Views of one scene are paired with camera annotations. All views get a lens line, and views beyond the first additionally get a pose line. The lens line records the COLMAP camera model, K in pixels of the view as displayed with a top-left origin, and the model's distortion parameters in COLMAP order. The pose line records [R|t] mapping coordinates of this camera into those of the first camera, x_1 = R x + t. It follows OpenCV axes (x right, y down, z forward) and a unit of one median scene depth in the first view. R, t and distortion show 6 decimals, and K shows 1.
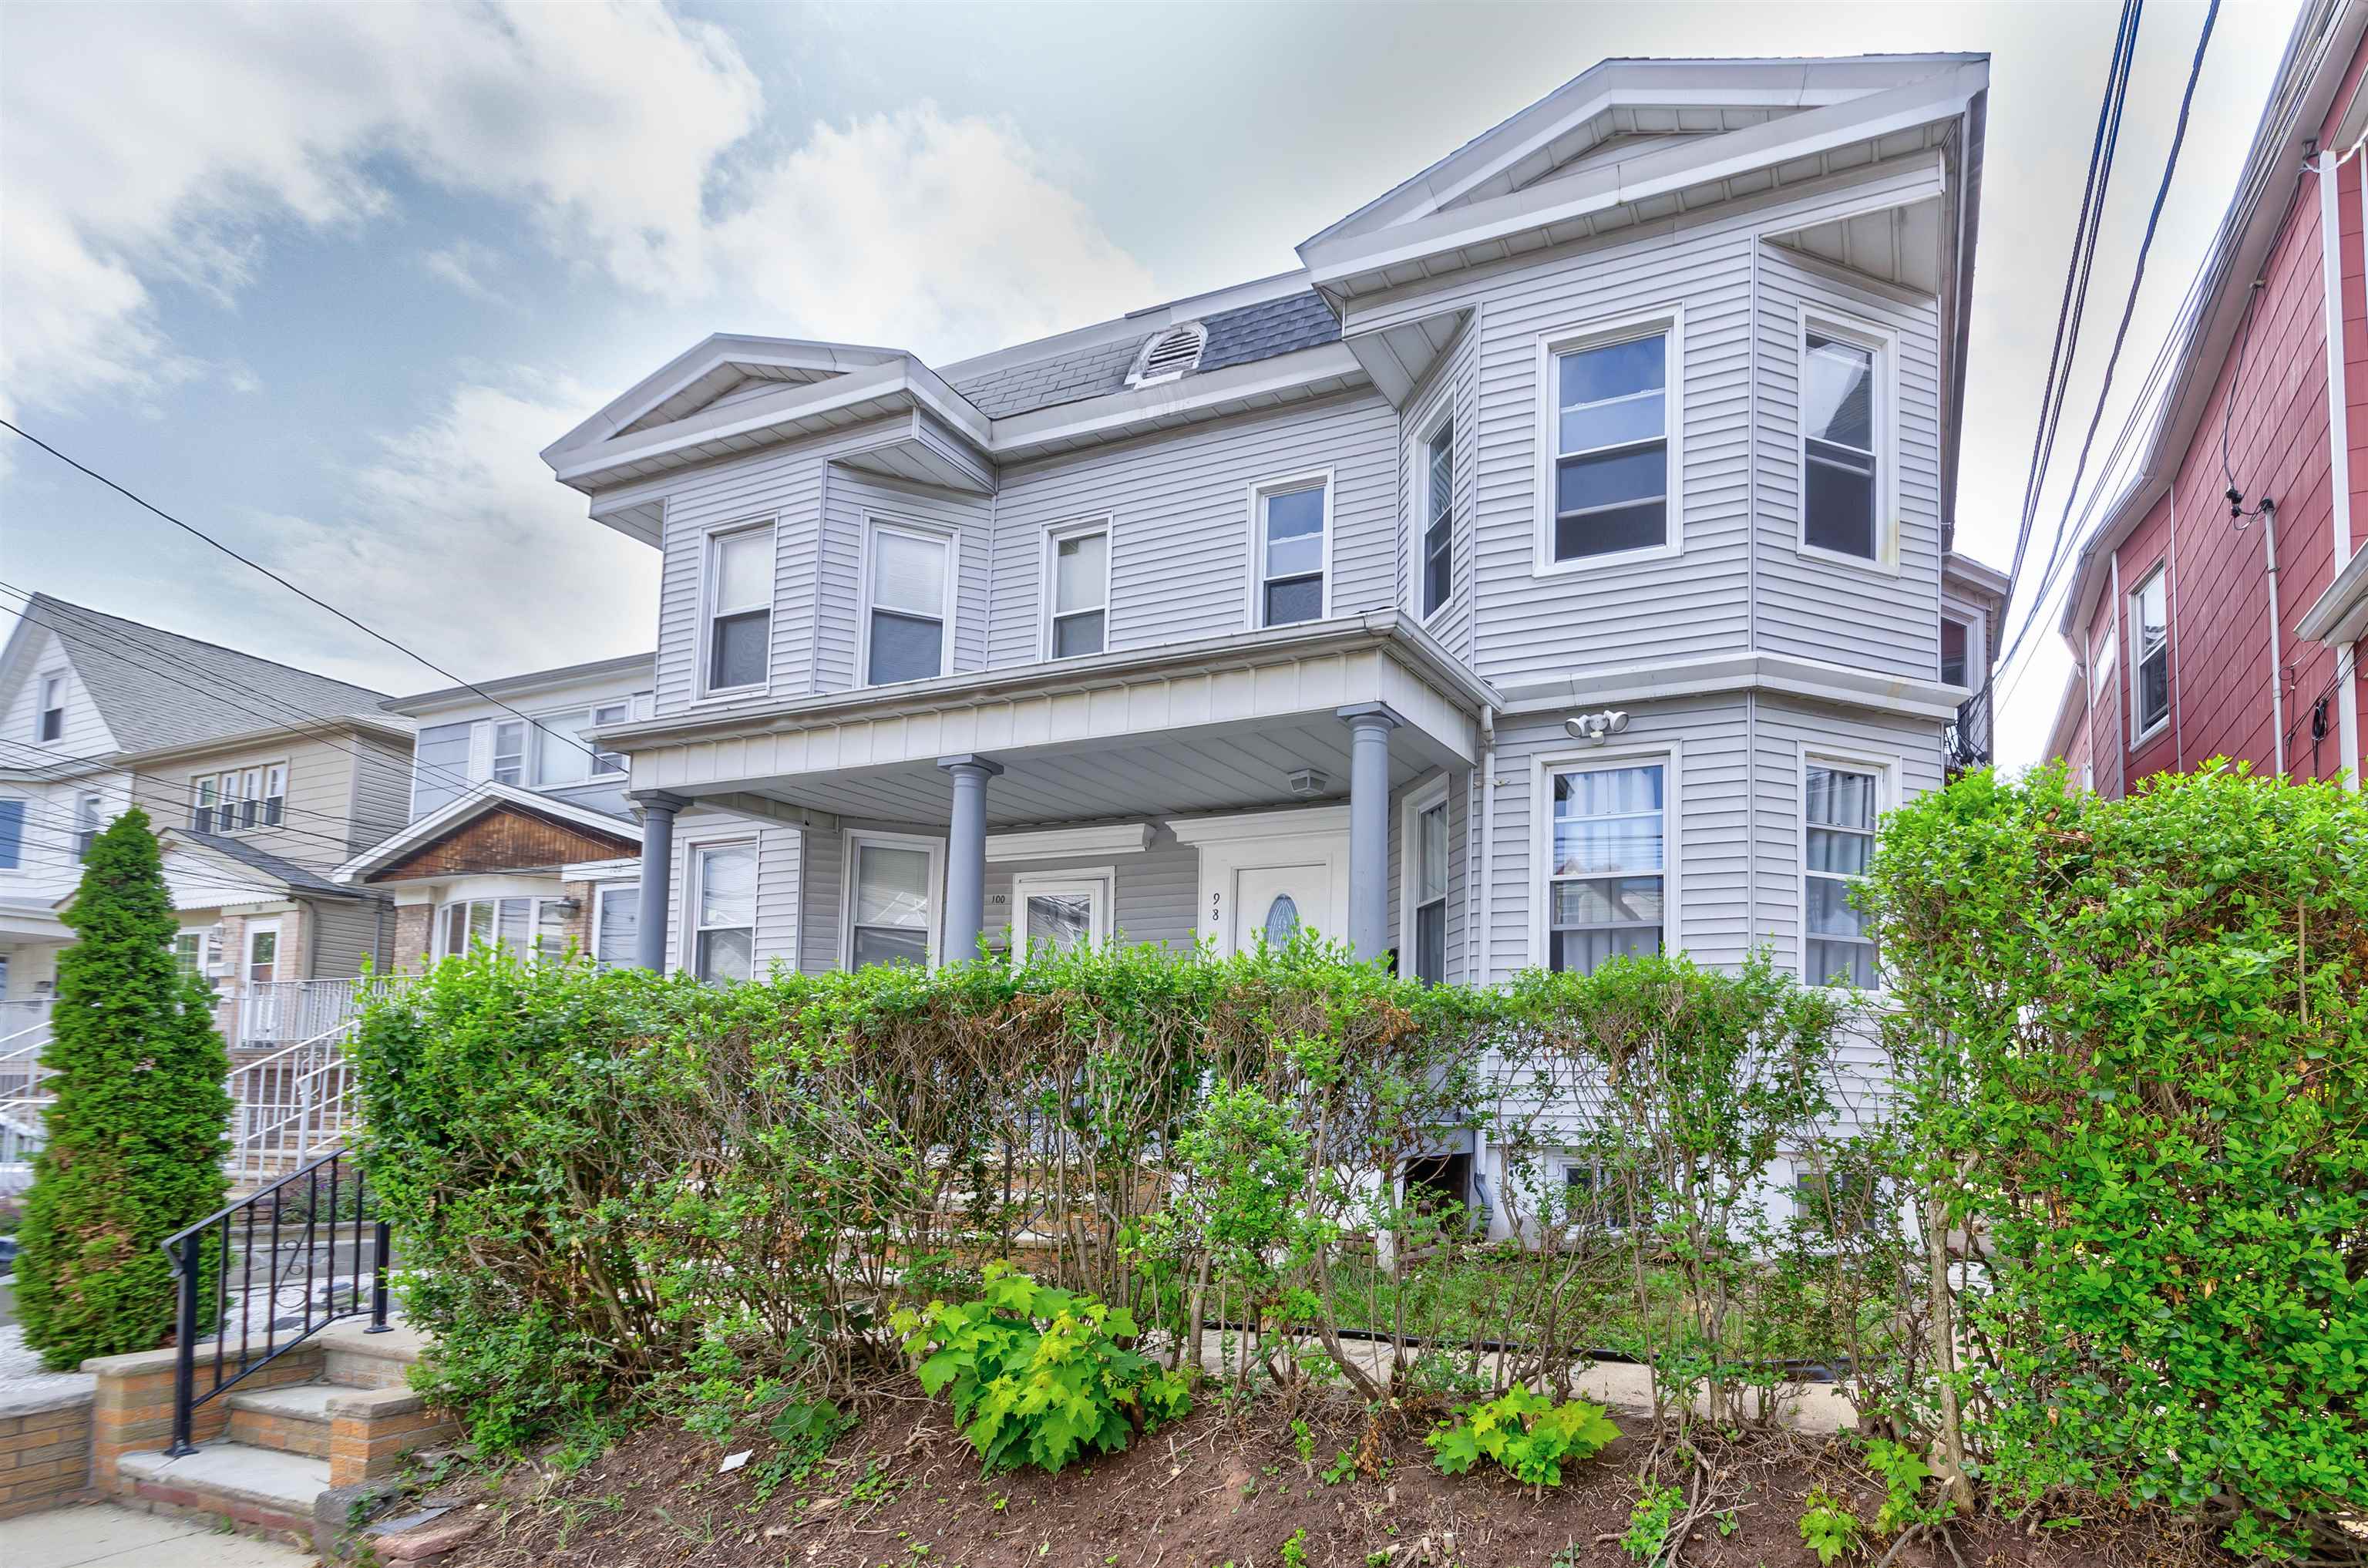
lens RADIAL K [[1039.0, 0, 1095.4], [0, 1039.0, 828.7], [0, 0, 1]] dist [0.000654, 0.000049]
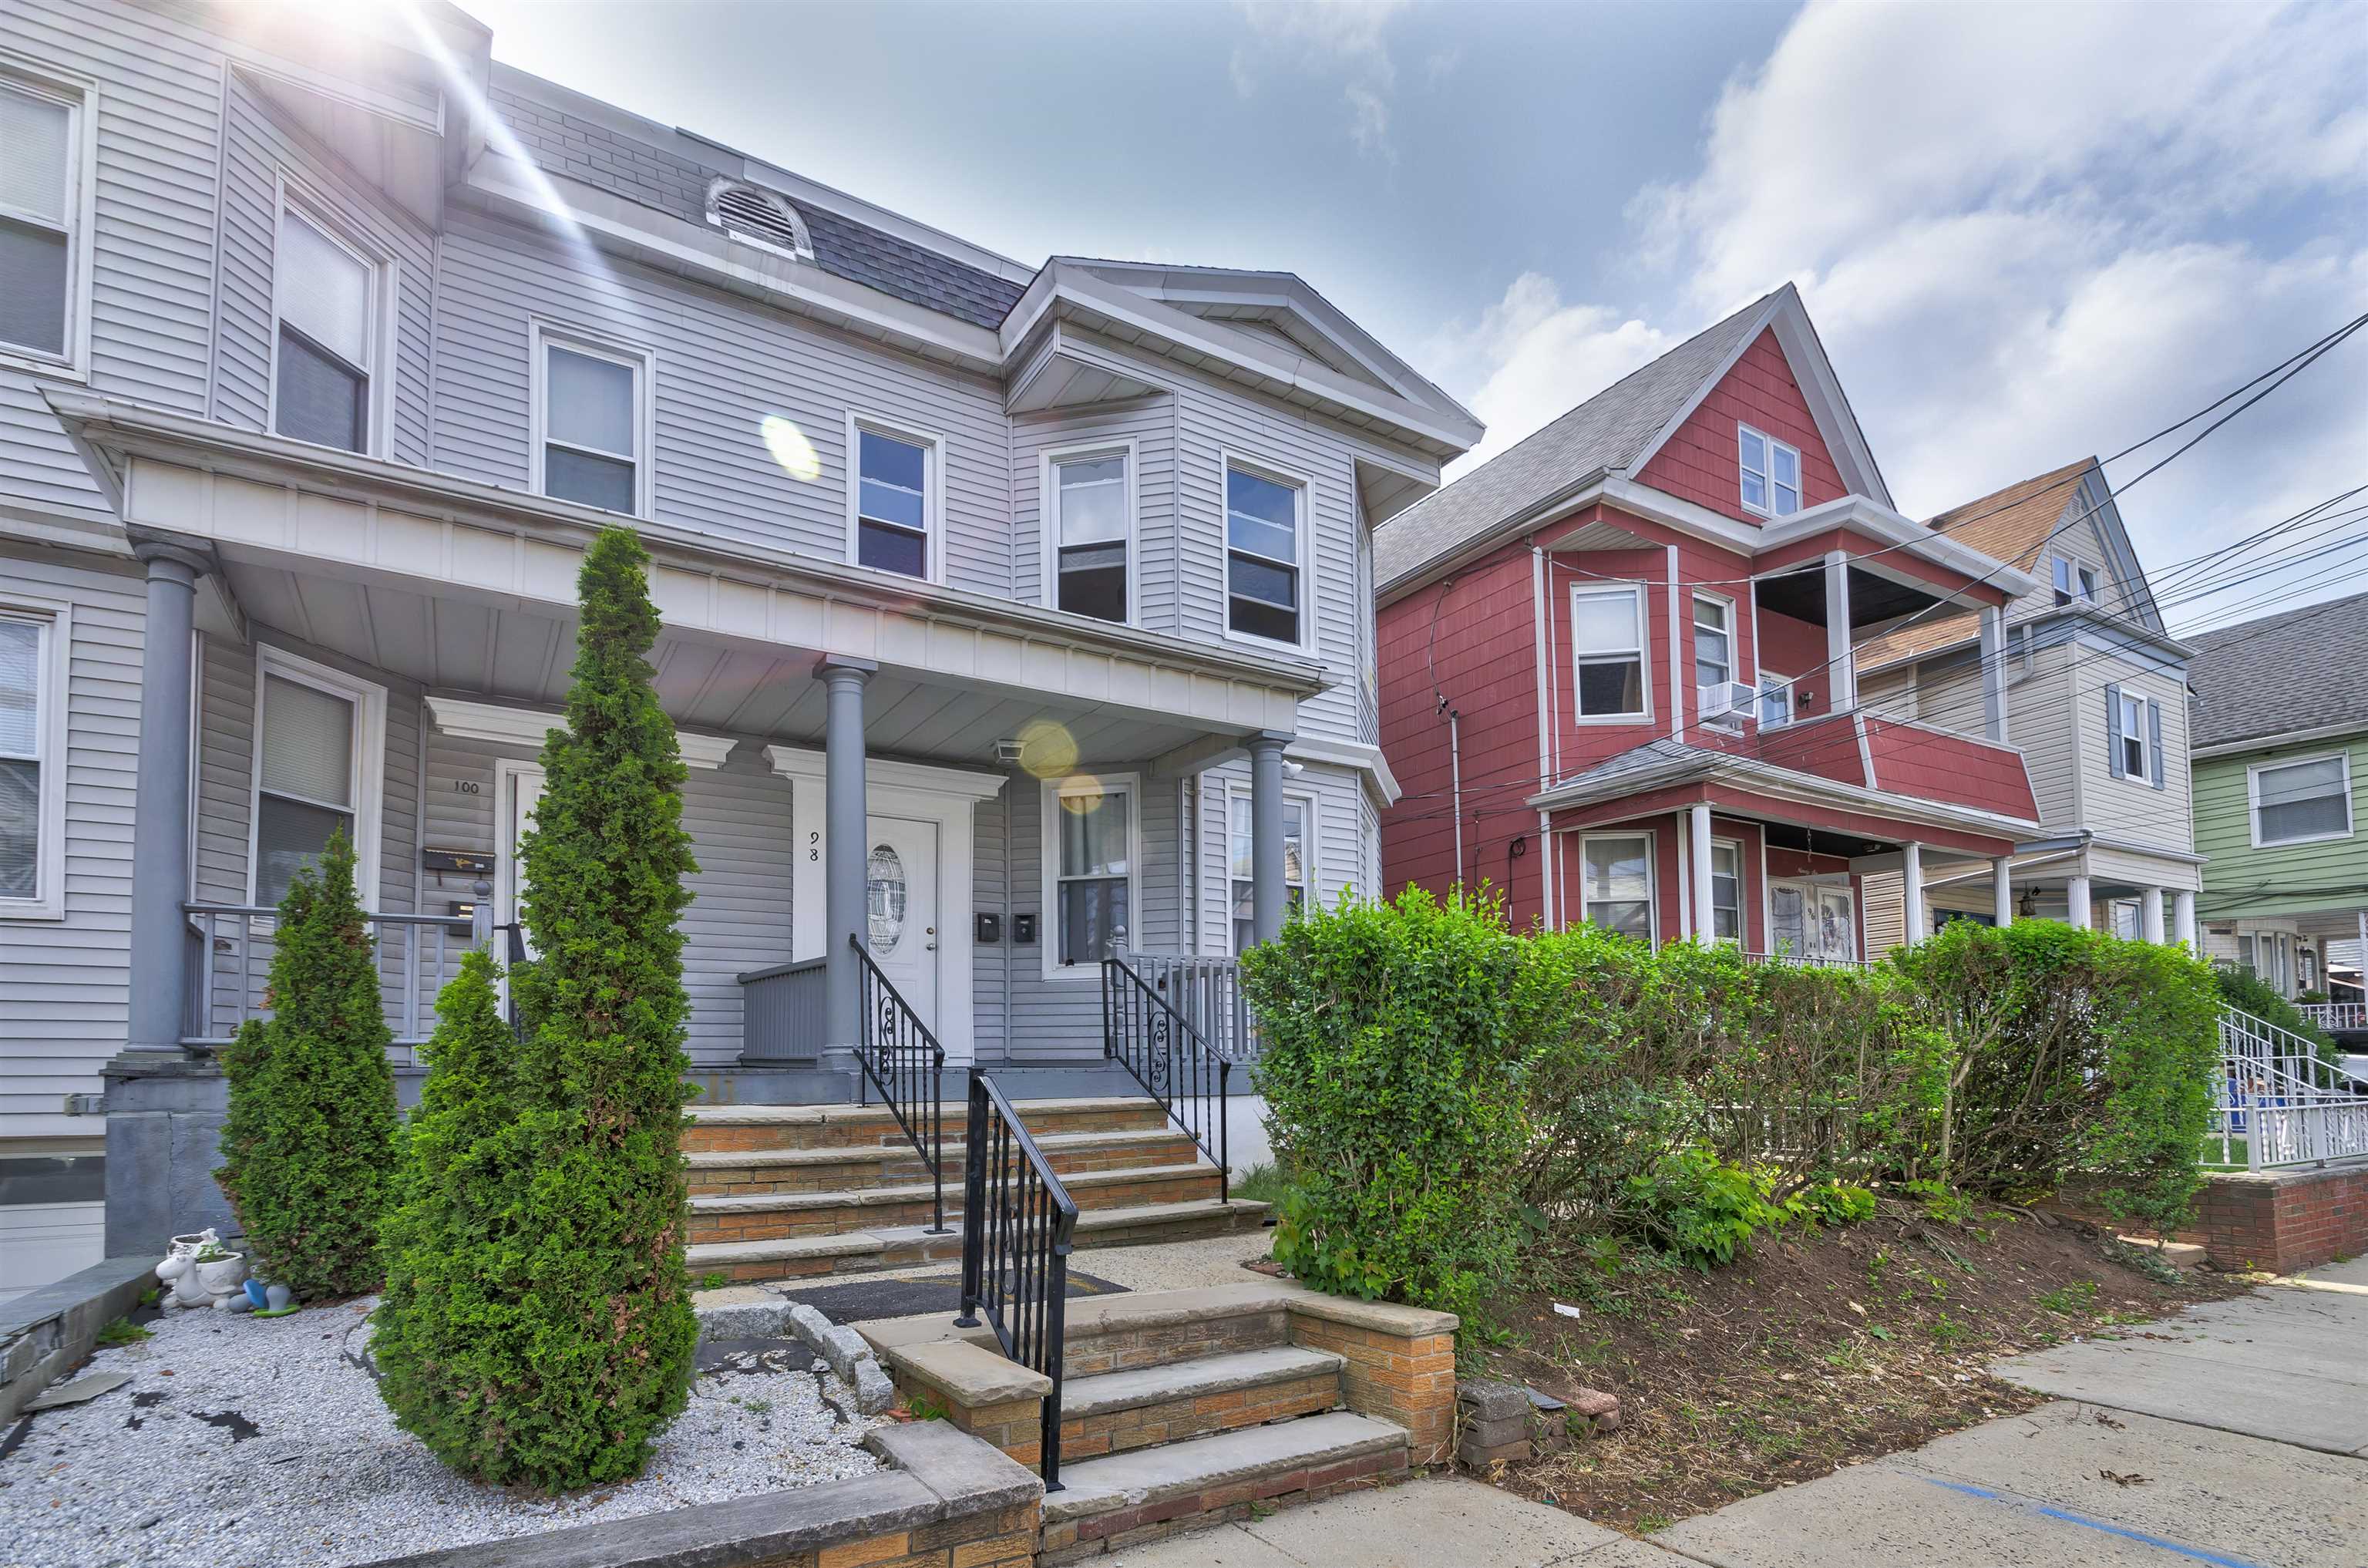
lens RADIAL K [[1057.5, 0, 1184.0], [0, 1057.5, 784.0], [0, 0, 1]] dist [-0.000433, -0.000088]
pose [[0.619849, 0.183537, 0.762956, -0.485436], [-0.181737, 0.979406, -0.087957, 0.049405], [-0.763387, -0.084137, 0.640438, 0.163768]]
